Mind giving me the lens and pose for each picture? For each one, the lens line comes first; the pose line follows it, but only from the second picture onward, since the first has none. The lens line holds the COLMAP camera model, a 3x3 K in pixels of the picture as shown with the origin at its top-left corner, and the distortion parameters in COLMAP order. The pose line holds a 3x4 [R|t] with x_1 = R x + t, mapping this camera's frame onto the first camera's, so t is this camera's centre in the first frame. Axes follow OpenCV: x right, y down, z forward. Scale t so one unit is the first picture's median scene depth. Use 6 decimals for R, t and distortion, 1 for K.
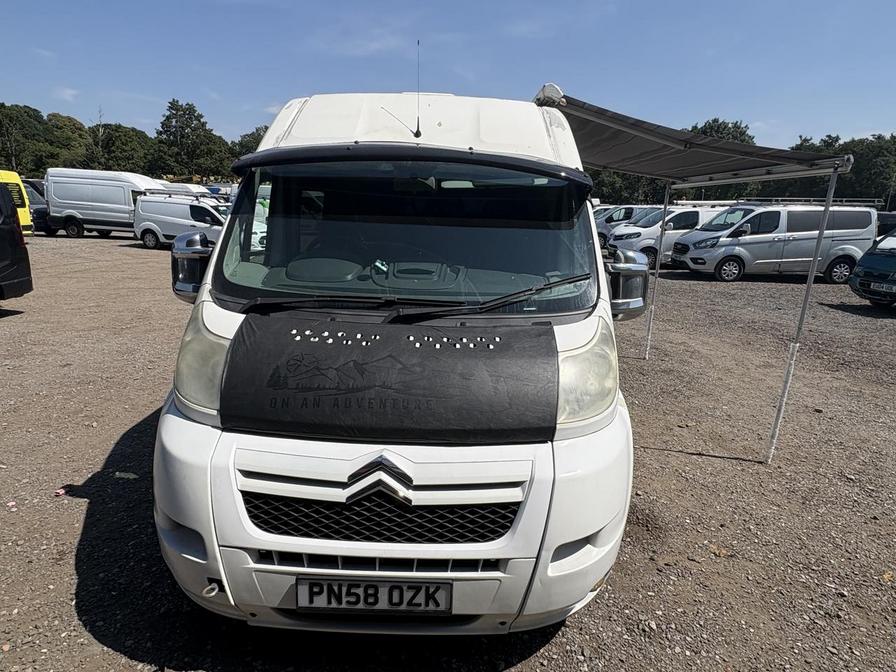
lens RADIAL K [[534.0, 0, 448.0], [0, 534.0, 336.0], [0, 0, 1]] dist [0.003382, 0.003316]
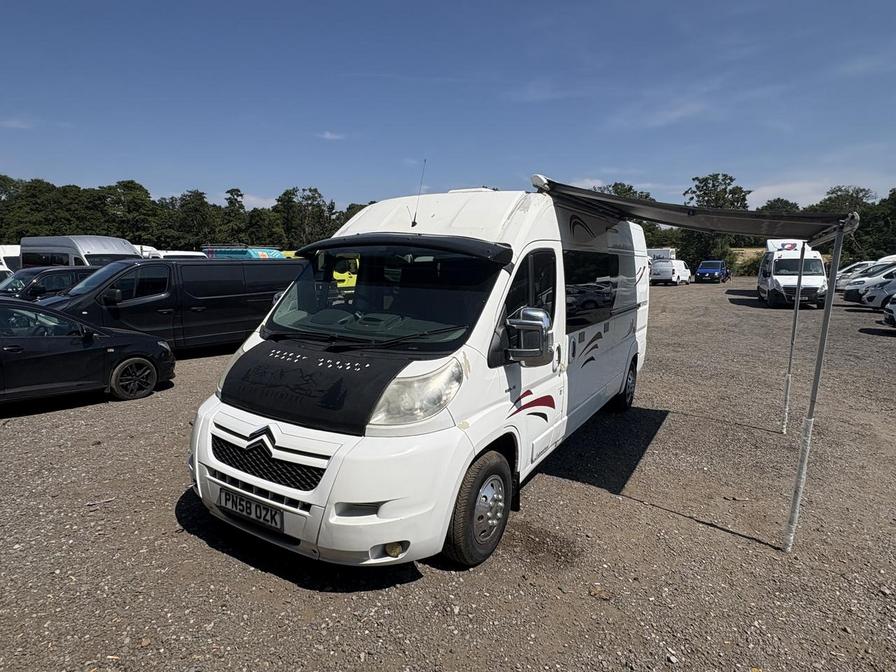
lens RADIAL K [[497.7, 0, 450.9], [0, 497.7, 340.1], [0, 0, 1]] dist [0.014889, -0.000549]
pose [[0.859593, 0.056027, -0.507898, 1.150886], [-0.103874, 0.992376, -0.066330, 0.004251], [0.500309, 0.109774, 0.858860, -0.078194]]
